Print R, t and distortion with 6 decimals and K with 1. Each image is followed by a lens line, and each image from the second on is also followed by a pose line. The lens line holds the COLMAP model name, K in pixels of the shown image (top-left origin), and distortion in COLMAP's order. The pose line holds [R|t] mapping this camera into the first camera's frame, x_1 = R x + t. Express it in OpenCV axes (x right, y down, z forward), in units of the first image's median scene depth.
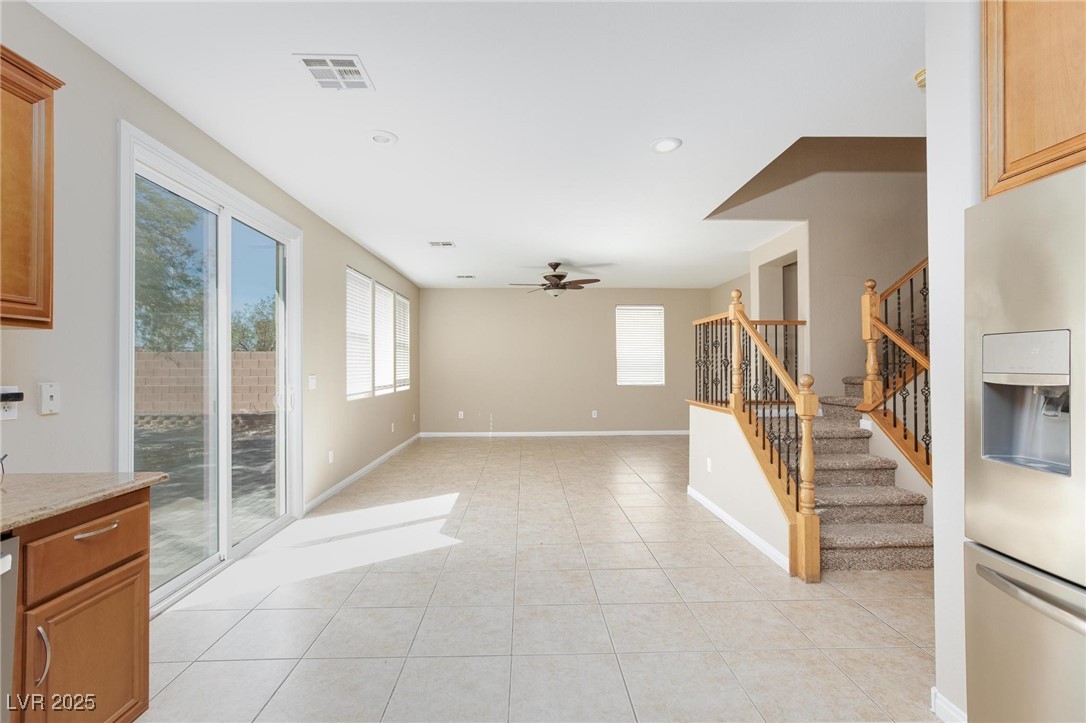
lens RADIAL K [[498.0, 0, 543.0], [0, 498.0, 361.5], [0, 0, 1]] dist [-0.001740, -0.000198]
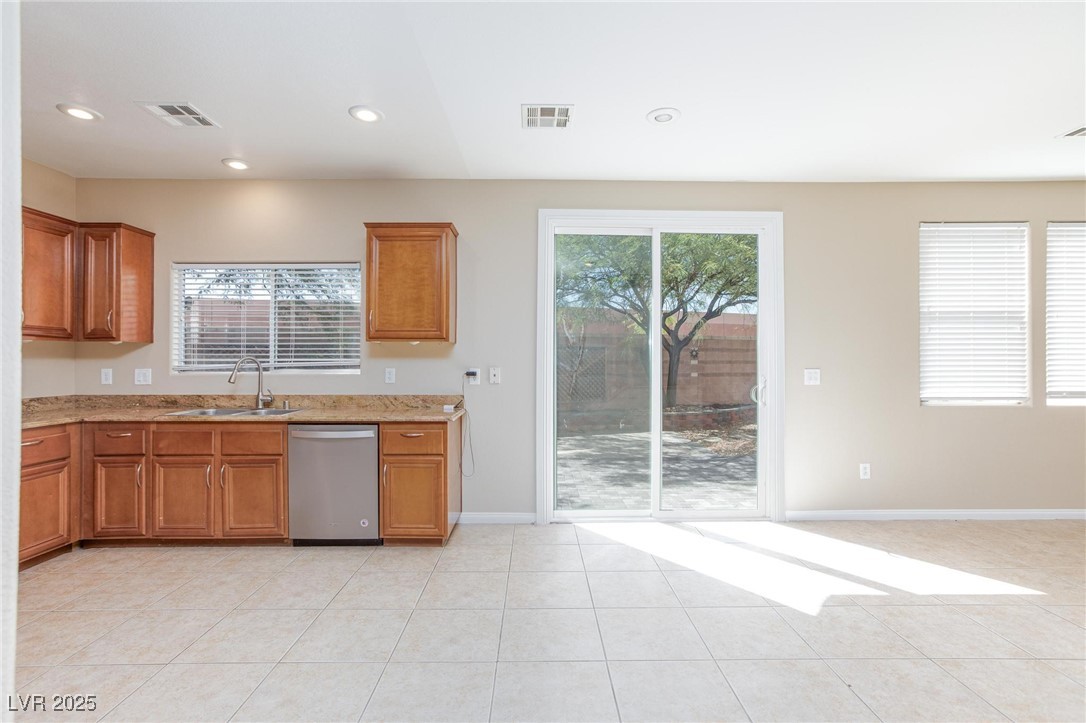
lens RADIAL K [[512.3, 0, 543.0], [0, 512.3, 361.5], [0, 0, 1]] dist [-0.000106, 0.000189]
pose [[-0.013699, 0.008041, -0.999874, 0.423463], [0.010654, 0.999912, 0.007895, 0.001783], [0.999849, -0.010544, -0.013783, 0.509453]]
